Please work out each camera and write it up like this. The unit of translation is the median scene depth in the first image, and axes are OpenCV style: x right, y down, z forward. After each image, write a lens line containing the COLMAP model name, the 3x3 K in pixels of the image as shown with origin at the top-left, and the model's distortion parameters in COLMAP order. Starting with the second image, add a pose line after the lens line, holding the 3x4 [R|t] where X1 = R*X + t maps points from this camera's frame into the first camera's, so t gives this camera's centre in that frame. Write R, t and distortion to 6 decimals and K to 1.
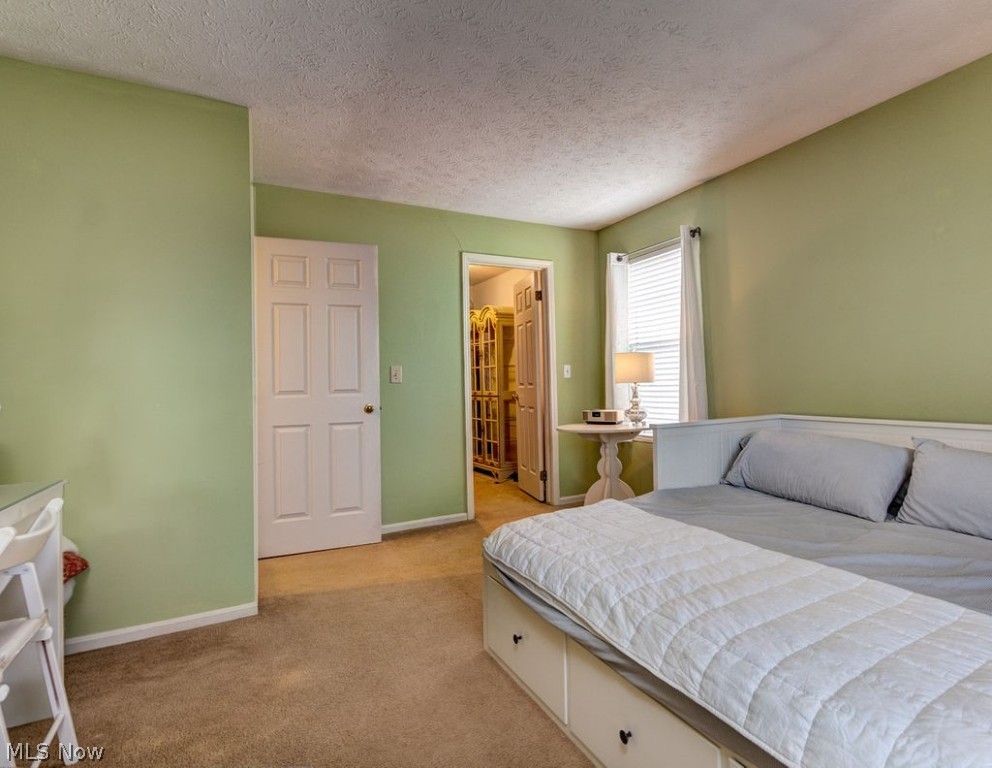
lens RADIAL K [[501.3, 0, 496.2], [0, 501.3, 377.6], [0, 0, 1]] dist [0.007208, 0.000185]
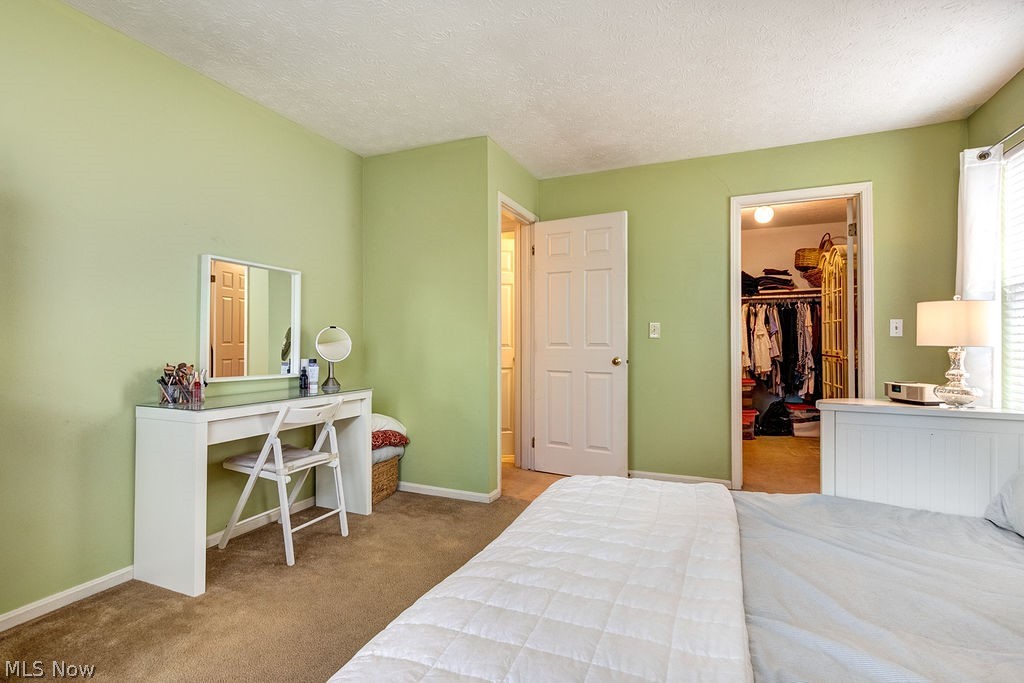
lens RADIAL K [[477.6, 0, 512.3], [0, 477.6, 339.9], [0, 0, 1]] dist [0.008543, -0.003558]
pose [[0.637989, 0.025270, -0.769631, 0.396355], [-0.008953, 0.999637, 0.025400, -0.009118], [0.769994, -0.009314, 0.637984, 0.149555]]
